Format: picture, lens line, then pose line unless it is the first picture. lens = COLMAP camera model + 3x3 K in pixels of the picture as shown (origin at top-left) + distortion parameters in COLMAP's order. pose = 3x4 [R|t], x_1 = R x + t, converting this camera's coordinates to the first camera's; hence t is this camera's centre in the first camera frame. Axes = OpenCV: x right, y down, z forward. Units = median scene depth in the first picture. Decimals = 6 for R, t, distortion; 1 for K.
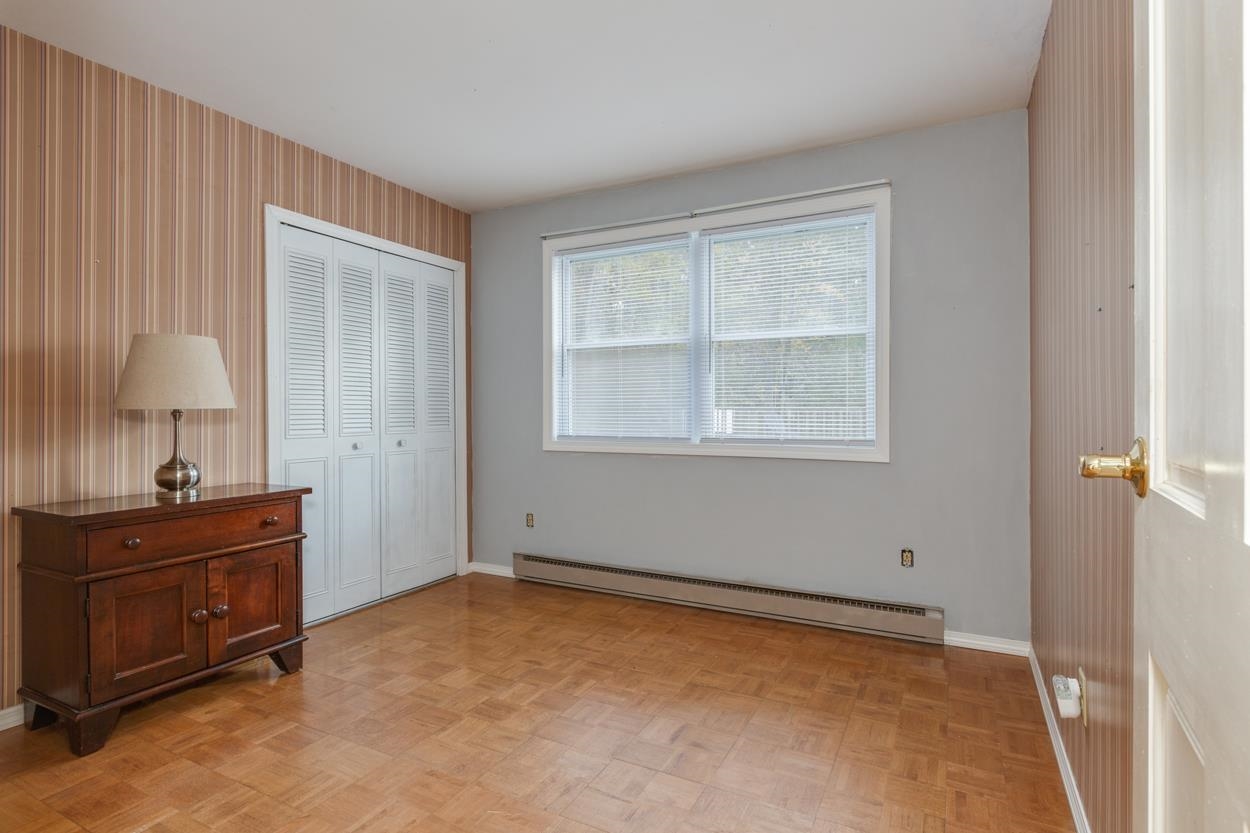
lens RADIAL K [[630.2, 0, 625.0], [0, 630.2, 416.5], [0, 0, 1]] dist [-0.001307, 0.000581]
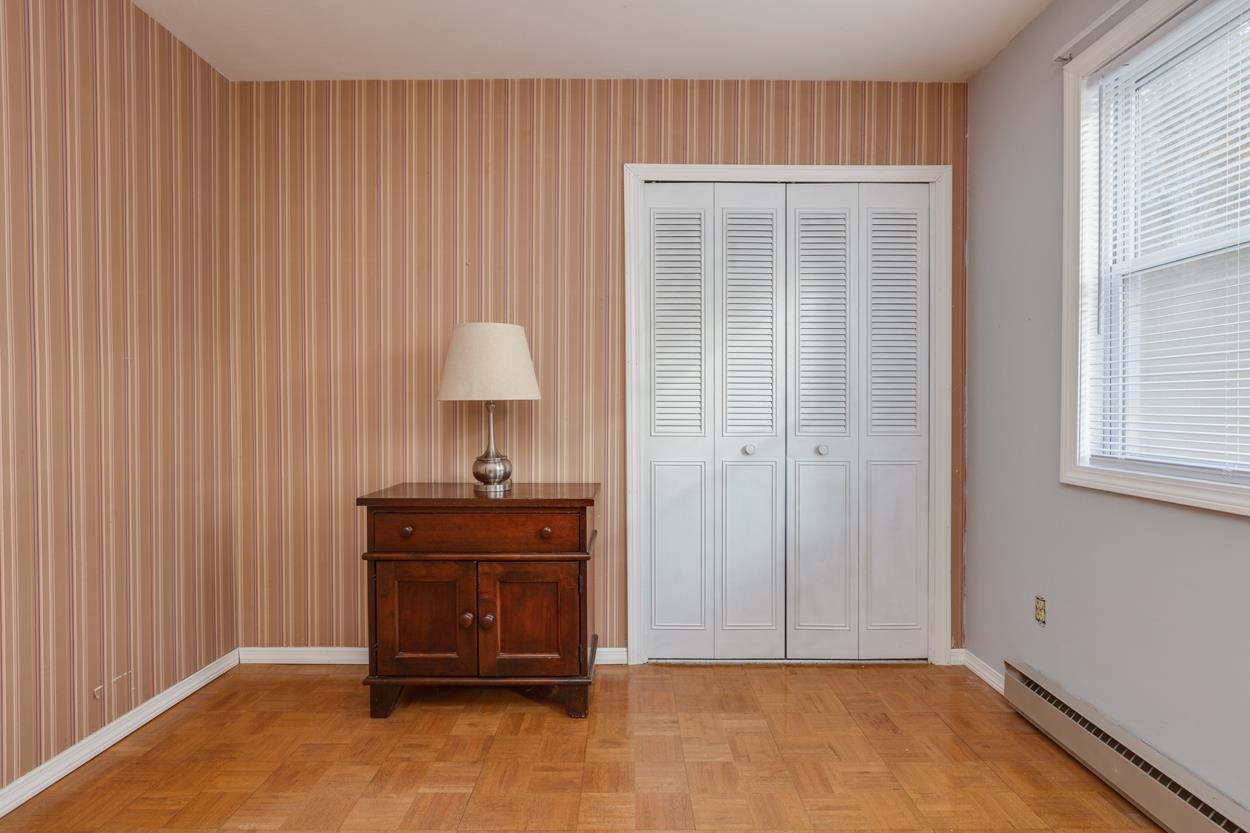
lens RADIAL K [[630.2, 0, 625.0], [0, 630.2, 416.5], [0, 0, 1]] dist [-0.001307, 0.000581]
pose [[0.465752, 0.022501, -0.884629, 0.207635], [-0.011616, 0.999746, 0.019313, -0.007215], [0.884839, 0.001281, 0.465895, 0.602318]]
